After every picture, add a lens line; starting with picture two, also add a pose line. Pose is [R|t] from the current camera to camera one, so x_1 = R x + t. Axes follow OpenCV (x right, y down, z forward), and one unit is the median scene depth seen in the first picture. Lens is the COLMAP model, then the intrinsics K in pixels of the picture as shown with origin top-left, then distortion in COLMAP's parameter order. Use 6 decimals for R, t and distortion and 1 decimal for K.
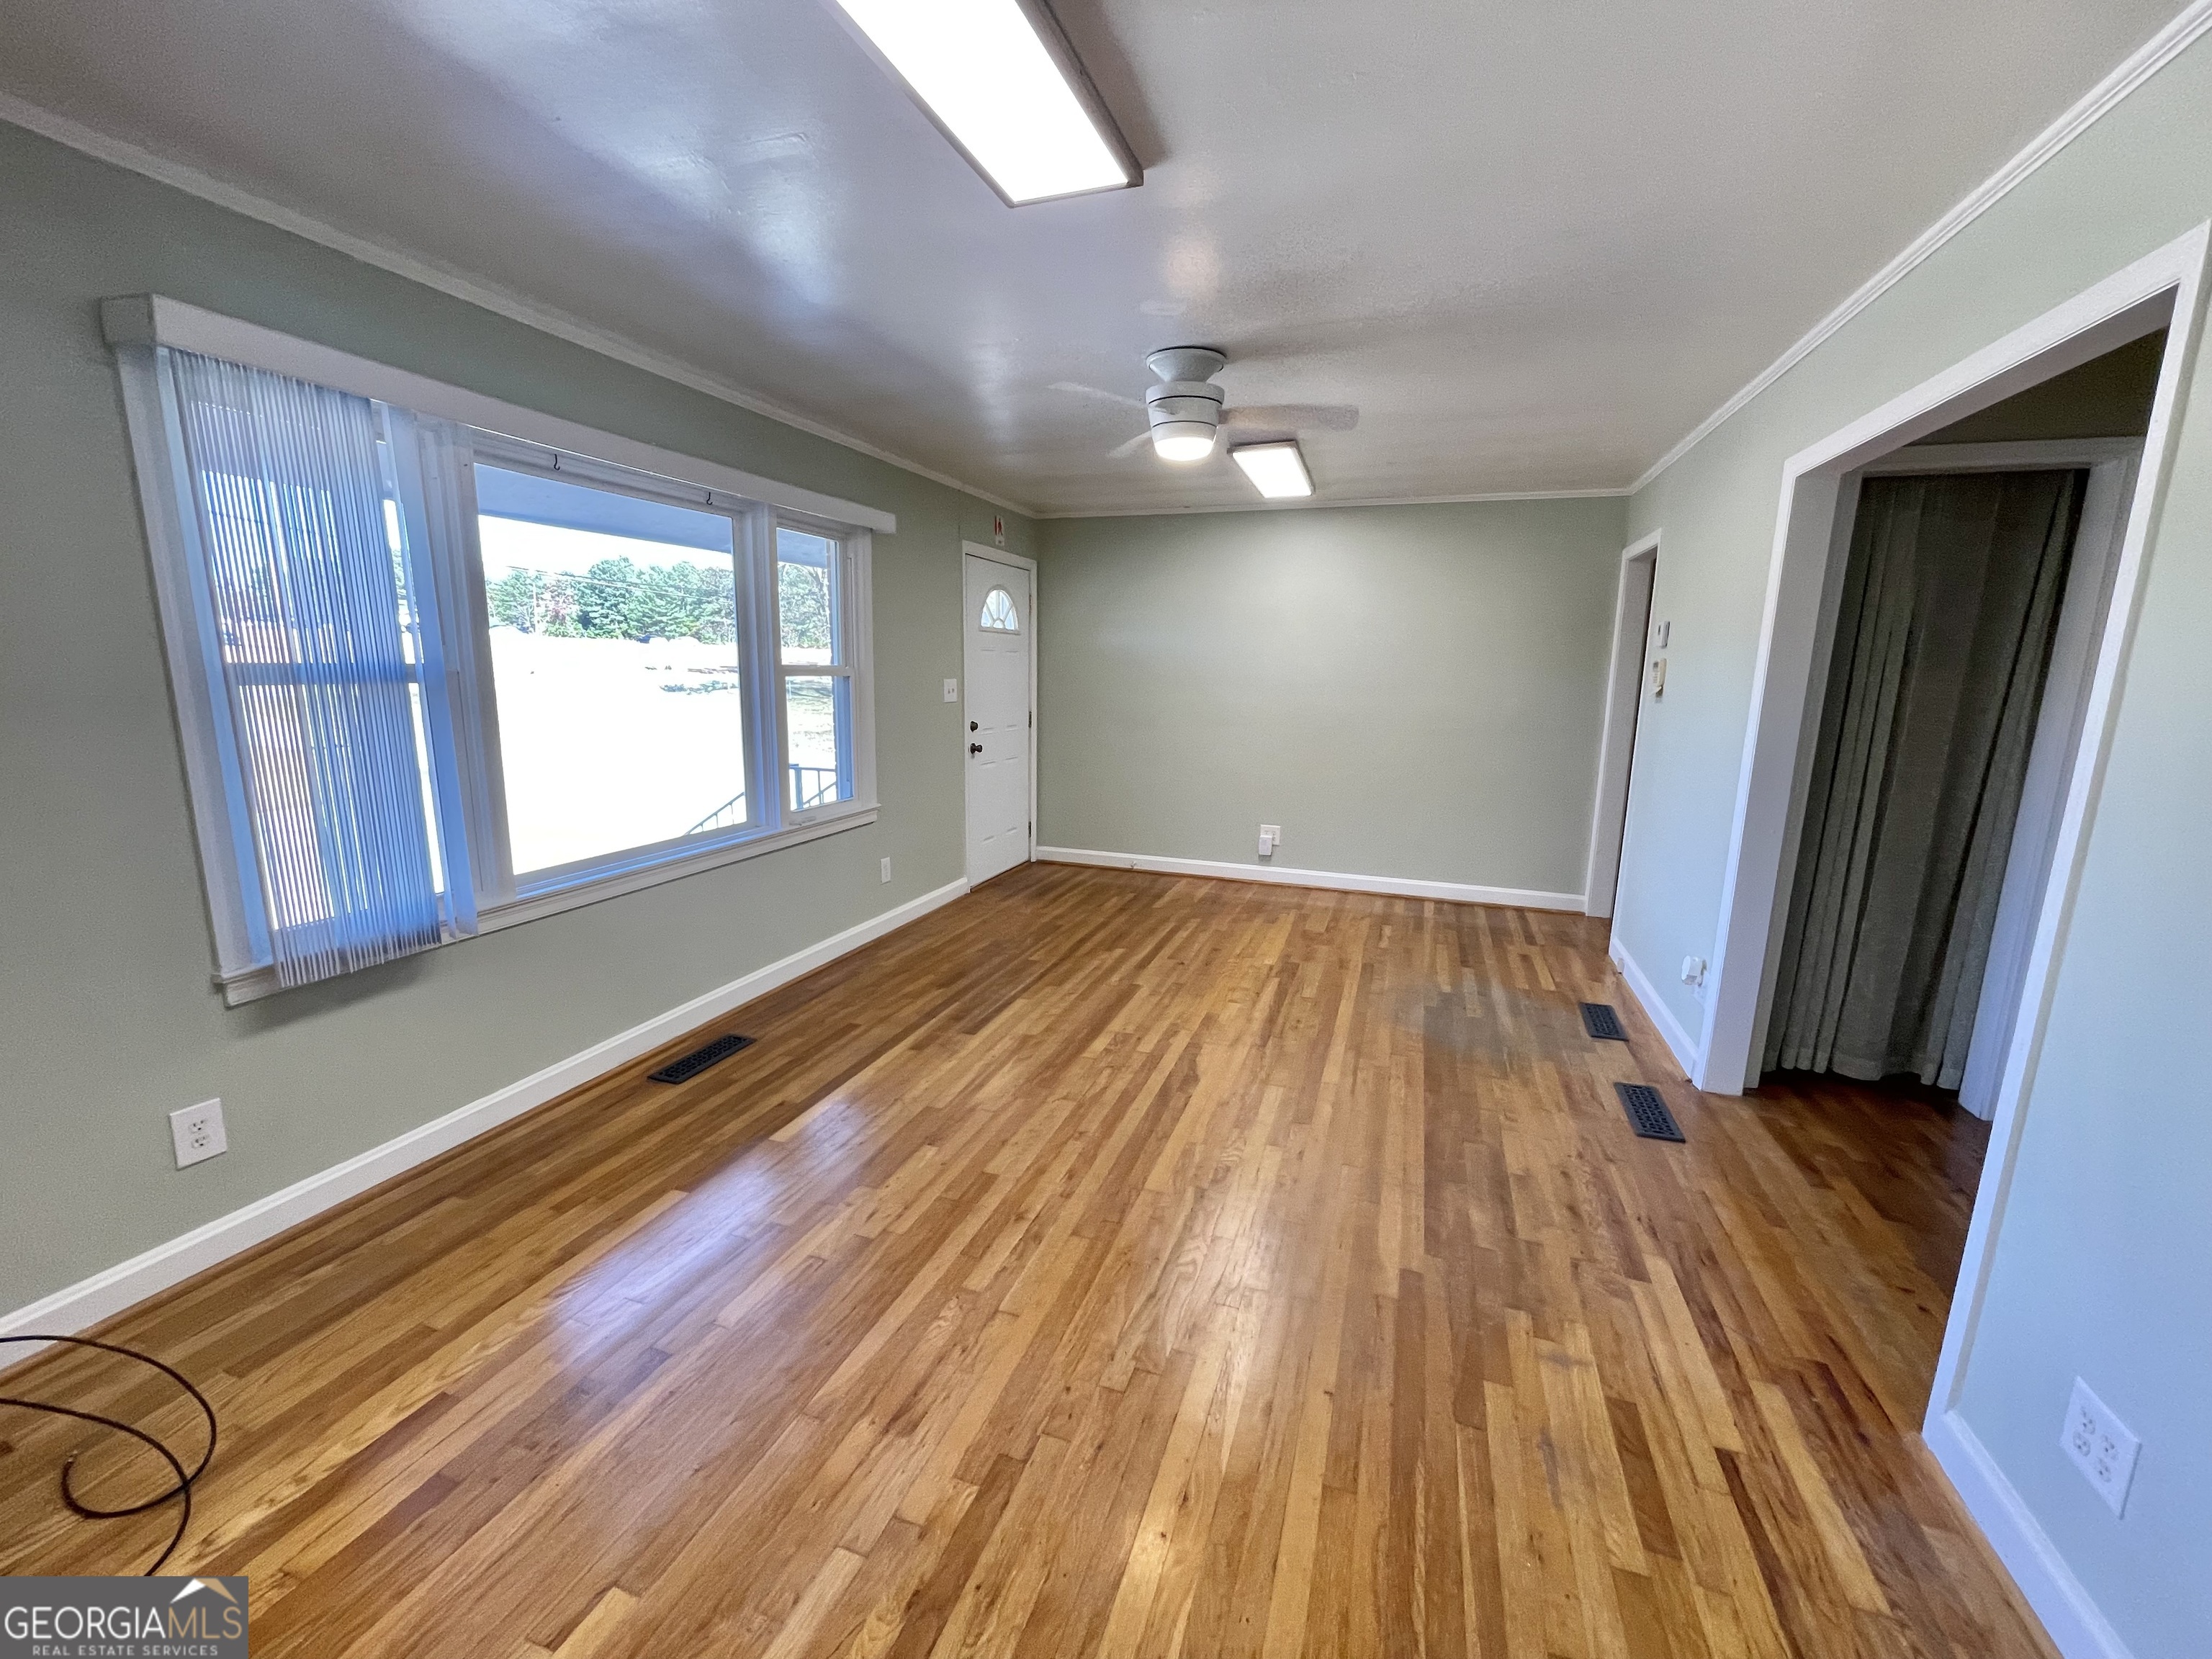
lens RADIAL K [[893.2, 0, 1104.1], [0, 893.2, 832.0], [0, 0, 1]] dist [-0.024406, -0.000547]
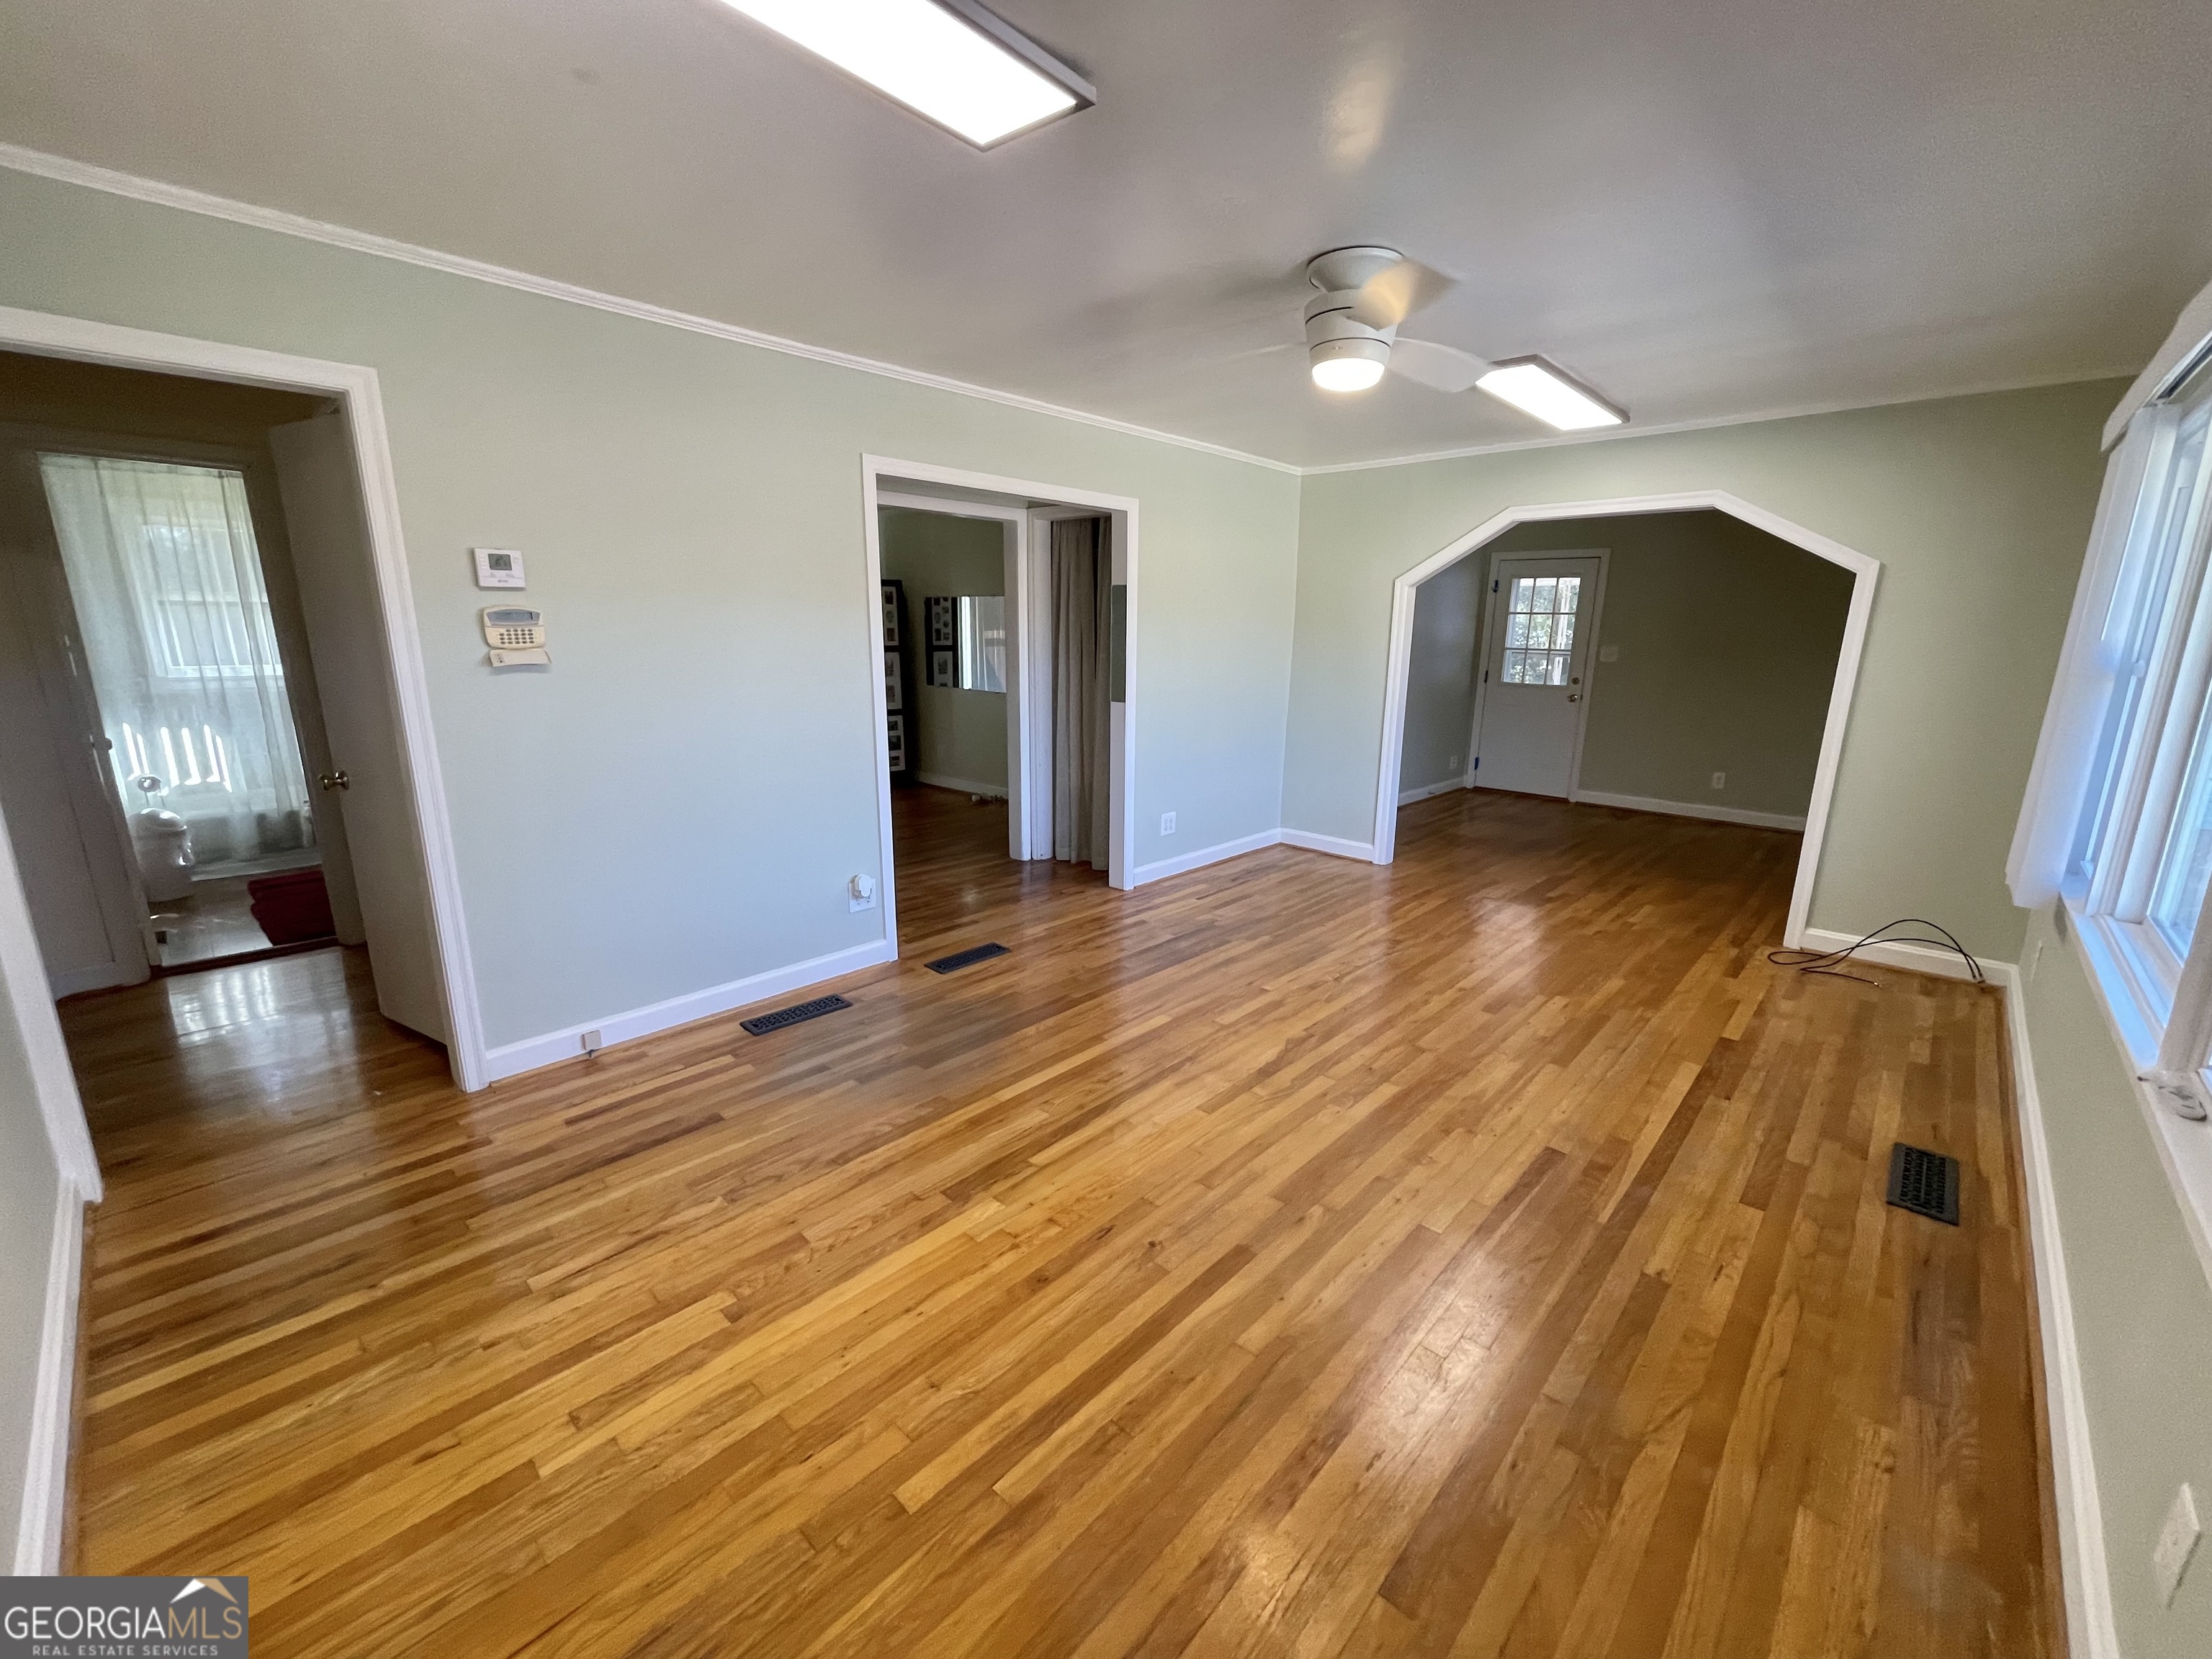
lens RADIAL K [[893.2, 0, 1100.2], [0, 893.2, 832.3], [0, 0, 1]] dist [-0.024406, -0.000547]
pose [[-0.911634, -0.113725, 0.394955, -0.063532], [0.055471, 0.918119, 0.392403, -0.299838], [-0.407242, 0.379637, -0.830680, 1.553303]]
